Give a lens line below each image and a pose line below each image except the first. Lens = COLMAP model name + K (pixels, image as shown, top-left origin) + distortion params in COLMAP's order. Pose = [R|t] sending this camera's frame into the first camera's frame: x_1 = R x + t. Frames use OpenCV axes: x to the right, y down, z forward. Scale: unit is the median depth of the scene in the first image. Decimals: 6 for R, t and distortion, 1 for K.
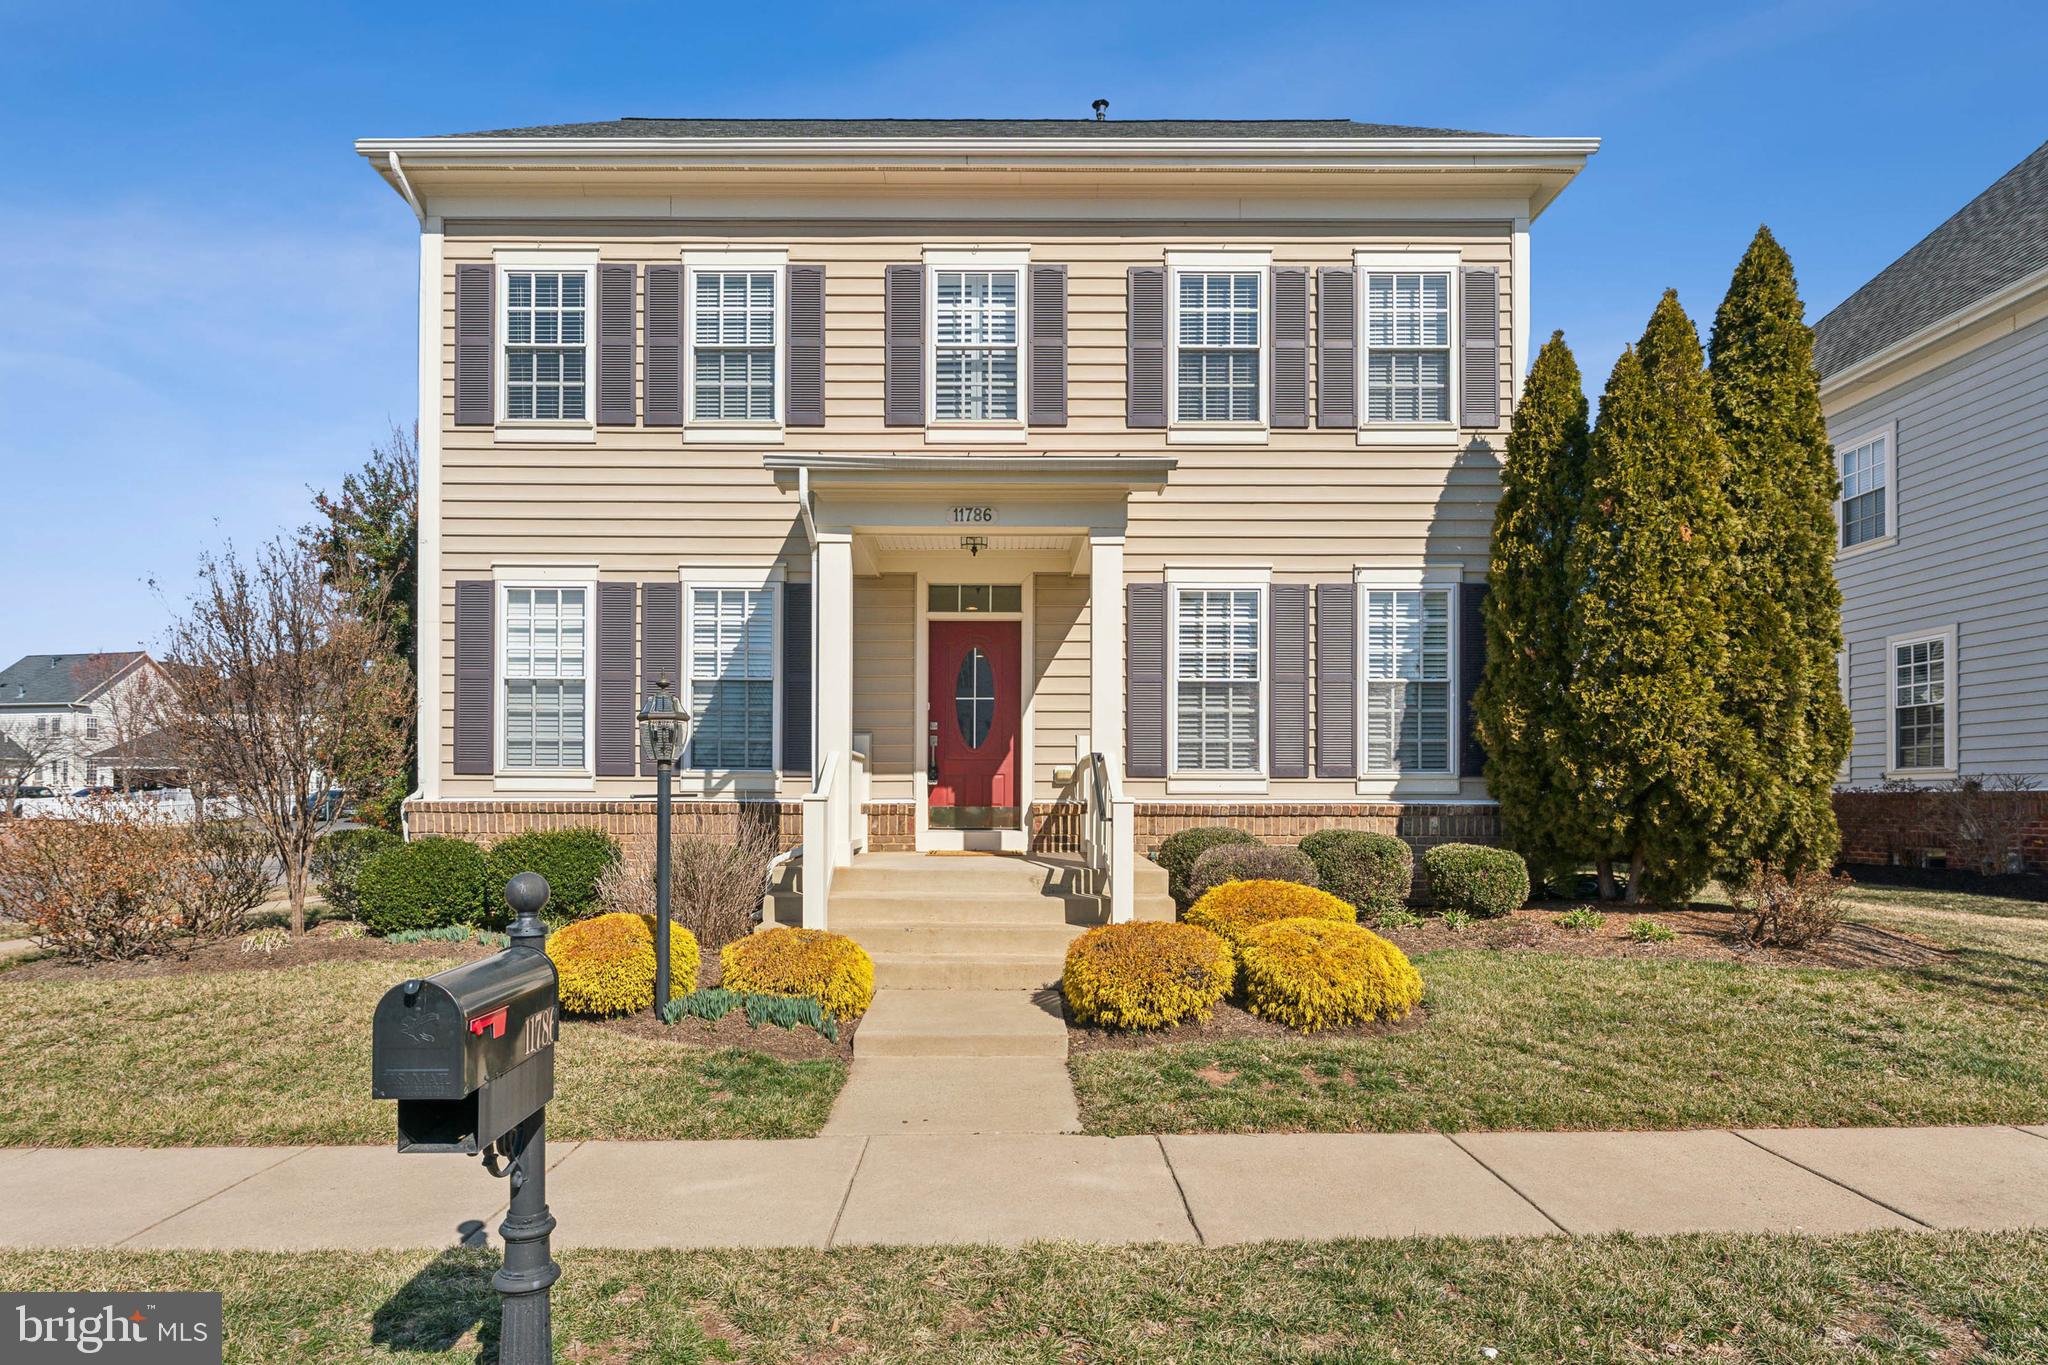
lens RADIAL K [[1094.7, 0, 1021.3], [0, 1094.7, 786.5], [0, 0, 1]] dist [-0.002606, -0.001184]
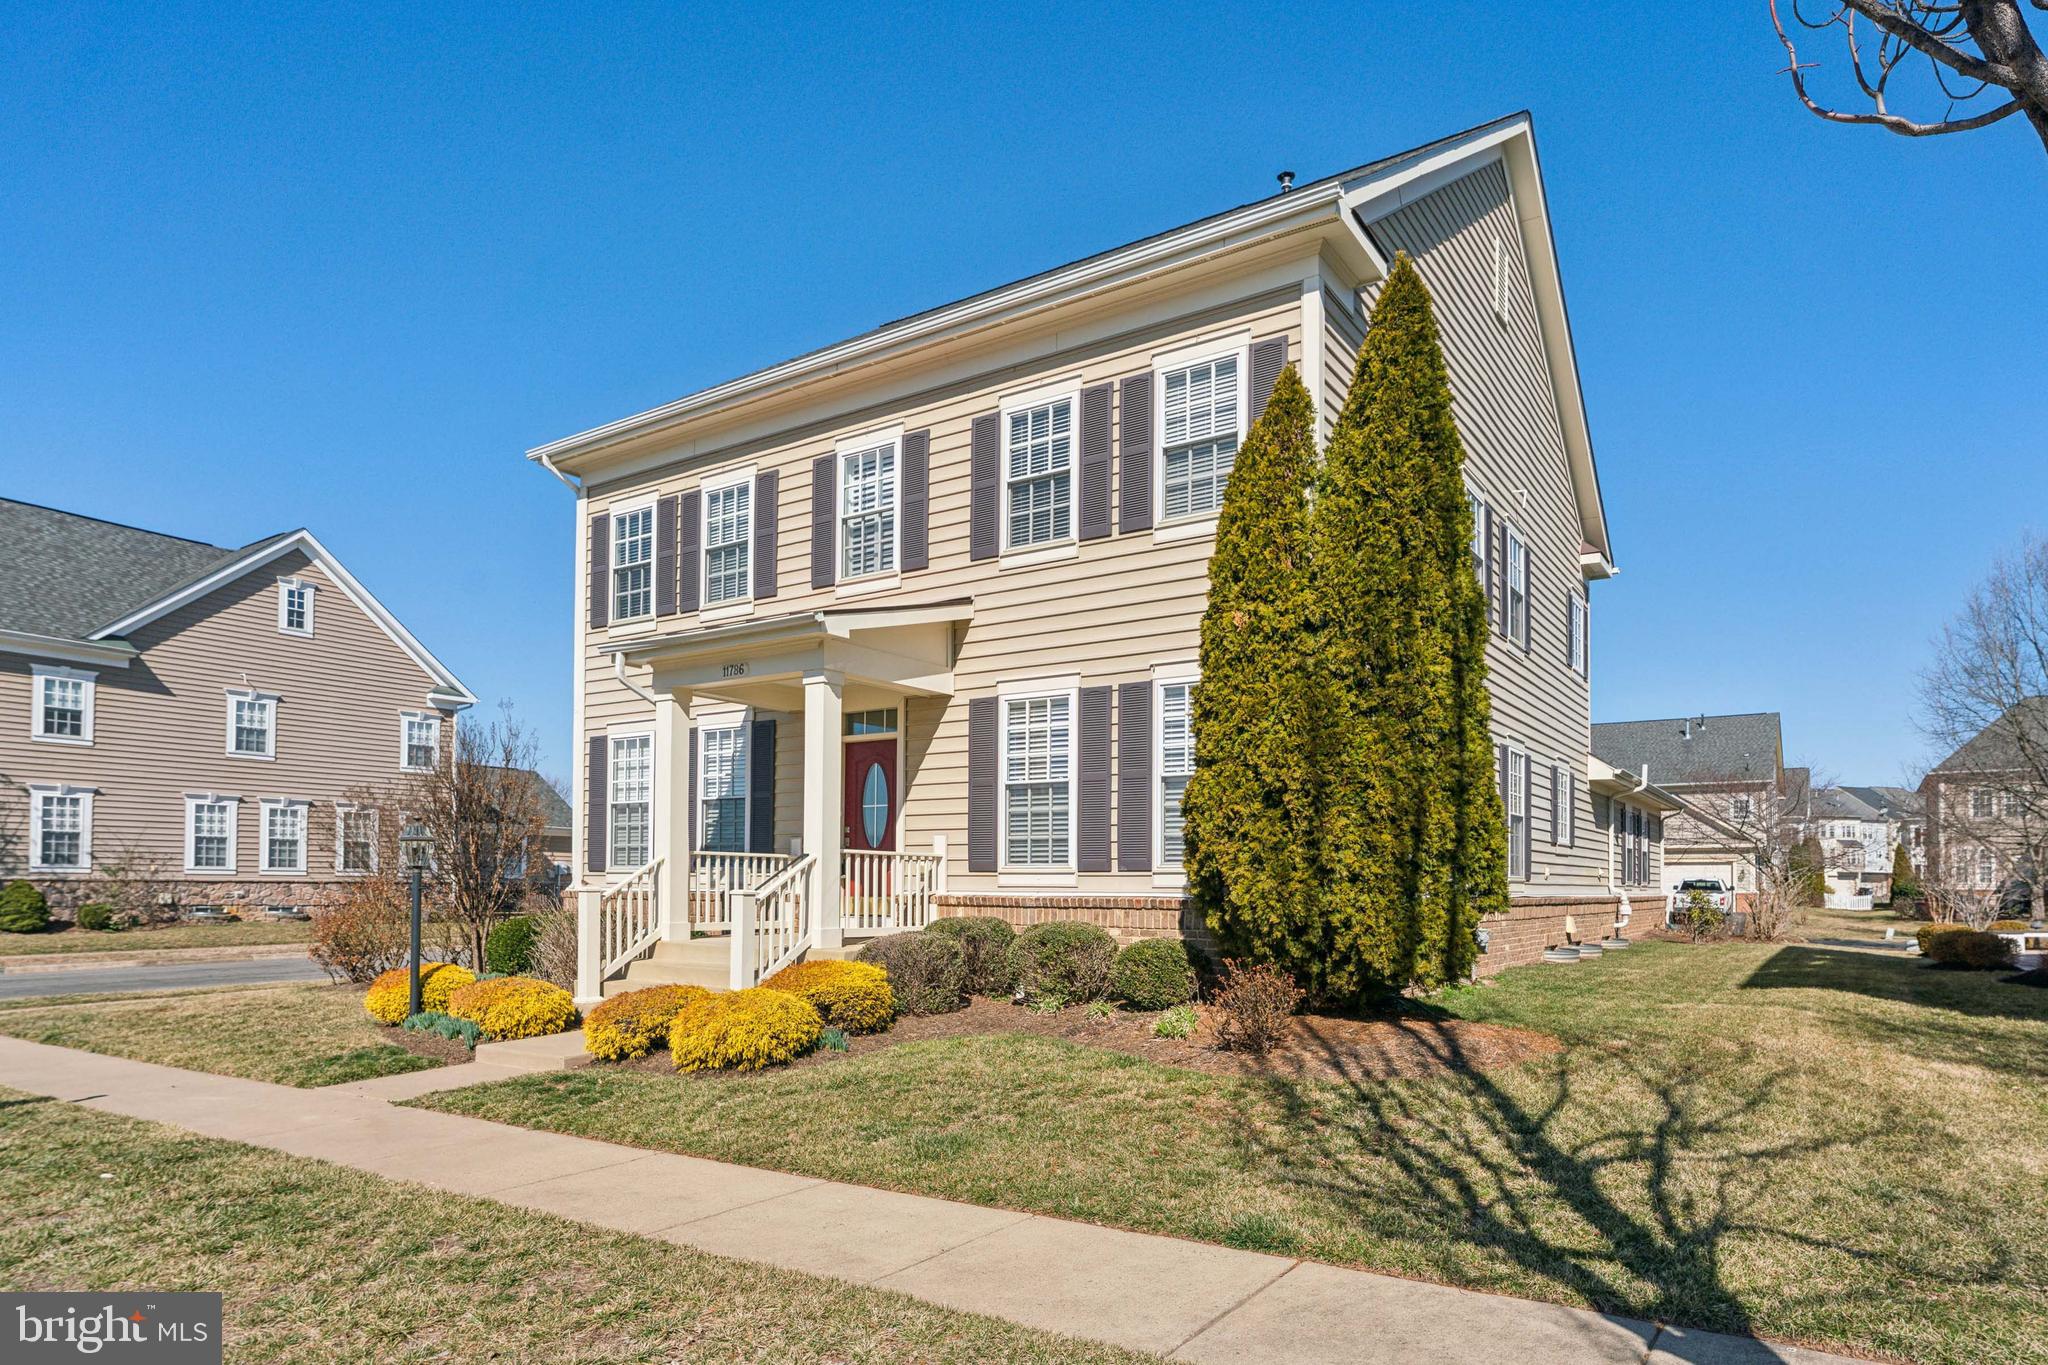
lens RADIAL K [[1223.3, 0, 1024.8], [0, 1223.3, 863.4], [0, 0, 1]] dist [-0.000465, -0.000063]
pose [[0.826206, -0.008123, -0.563309, 0.847743], [-0.001173, 0.999869, -0.016139, 0.003369], [0.563367, 0.013996, 0.826088, -0.004068]]
